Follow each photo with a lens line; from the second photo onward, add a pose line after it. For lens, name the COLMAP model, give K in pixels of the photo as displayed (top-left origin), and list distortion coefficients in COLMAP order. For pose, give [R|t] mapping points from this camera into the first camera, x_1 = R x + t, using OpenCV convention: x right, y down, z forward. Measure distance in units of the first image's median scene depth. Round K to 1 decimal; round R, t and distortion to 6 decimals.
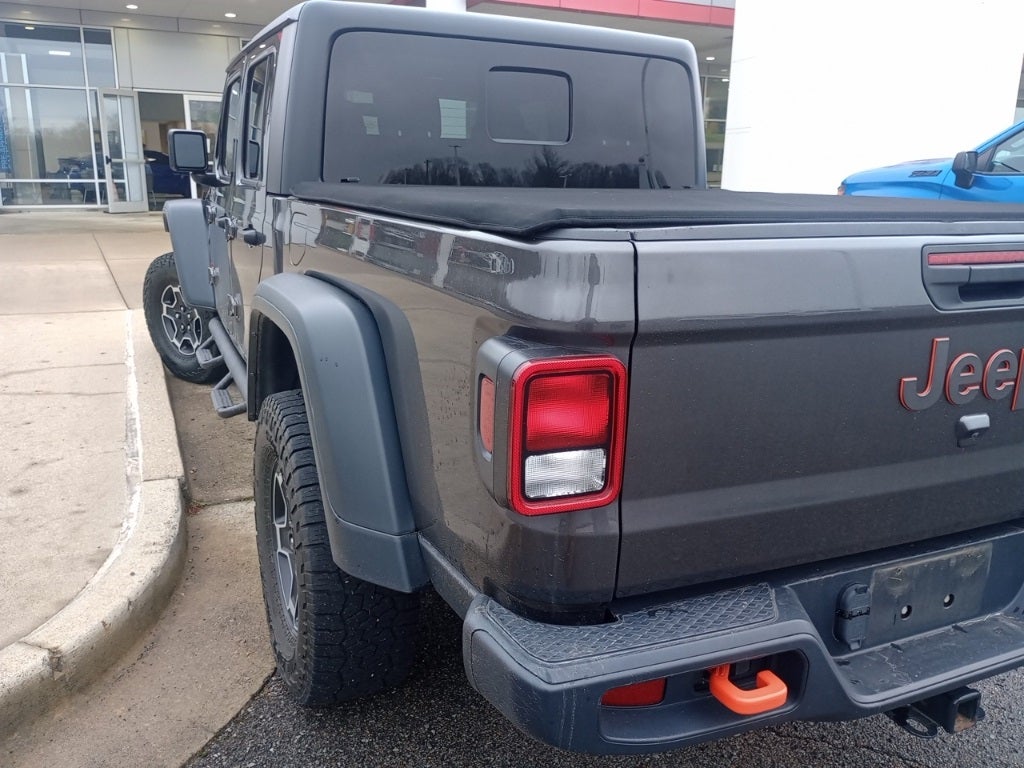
lens RADIAL K [[855.4, 0, 506.6], [0, 855.4, 384.6], [0, 0, 1]] dist [0.055494, -0.076092]
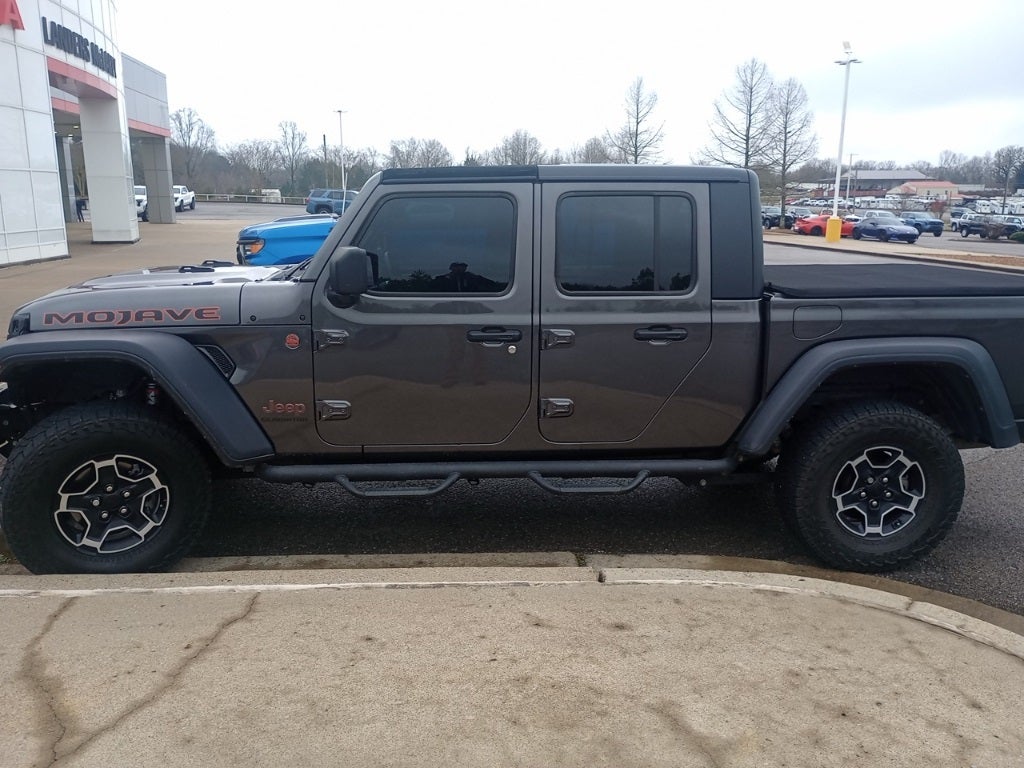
lens RADIAL K [[855.4, 0, 518.2], [0, 855.4, 391.1], [0, 0, 1]] dist [0.055494, -0.076092]
pose [[0.324967, -0.223241, 0.919000, -3.041793], [0.230672, 0.961102, 0.151900, -0.659625], [-0.917162, 0.162625, 0.363822, 1.476254]]
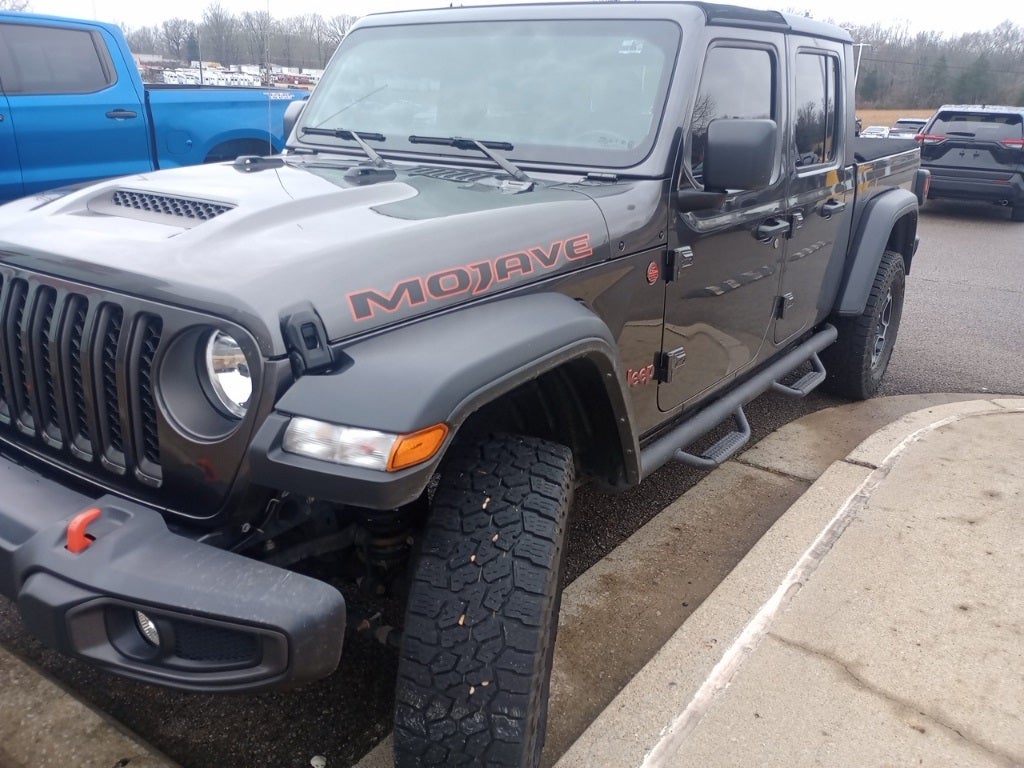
lens RADIAL K [[855.4, 0, 508.3], [0, 855.4, 379.1], [0, 0, 1]] dist [0.055494, -0.076092]
pose [[-0.511328, -0.309155, 0.801852, -2.189448], [0.179181, 0.874195, 0.451307, -1.160705], [-0.840499, 0.374443, -0.391605, 3.823011]]
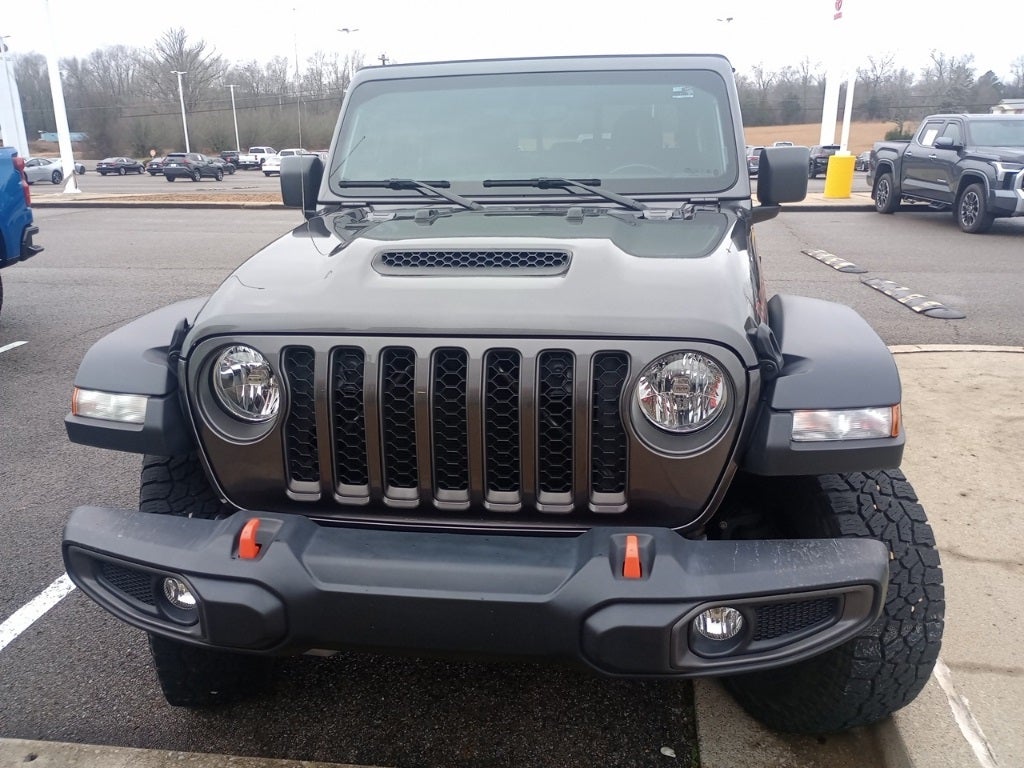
lens RADIAL K [[855.4, 0, 509.5], [0, 855.4, 378.3], [0, 0, 1]] dist [0.055494, -0.076092]
pose [[-0.844096, -0.157620, 0.512501, -1.554523], [0.132534, 0.864827, 0.484262, -1.369258], [-0.519554, 0.476688, -0.709107, 4.647888]]
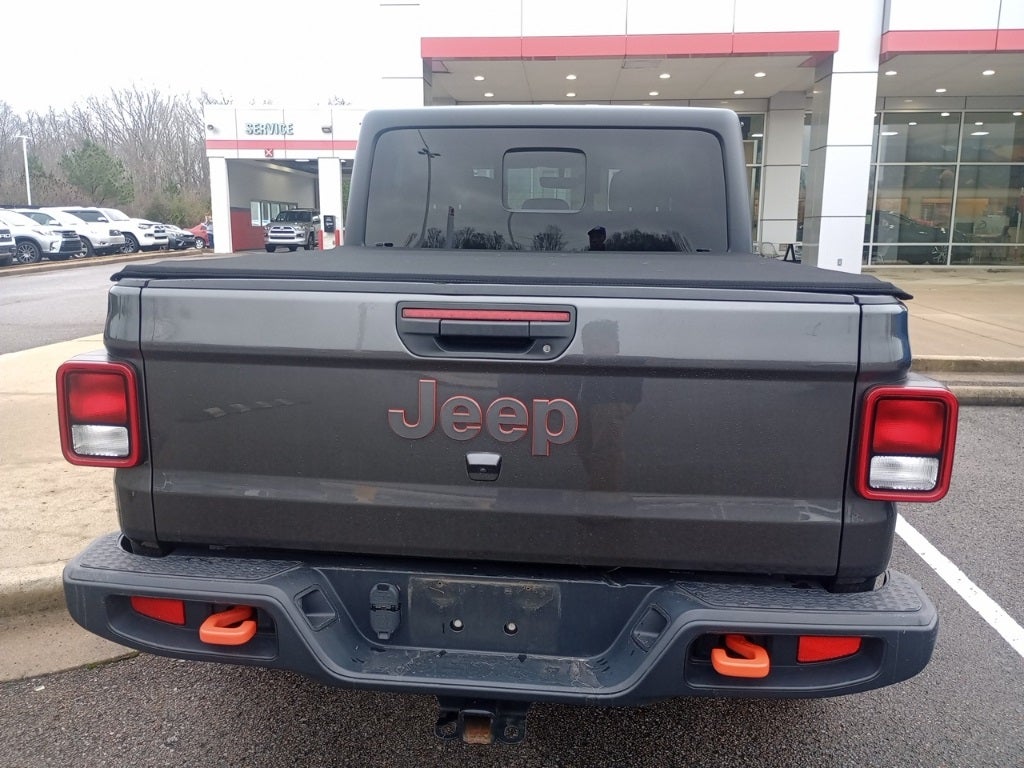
lens RADIAL K [[855.4, 0, 510.8], [0, 855.4, 381.7], [0, 0, 1]] dist [0.055494, -0.076092]
pose [[0.859448, 0.079145, -0.505060, 1.049900], [-0.116538, 0.992263, -0.042819, -0.012751], [0.497763, 0.095660, 0.862021, 0.035514]]
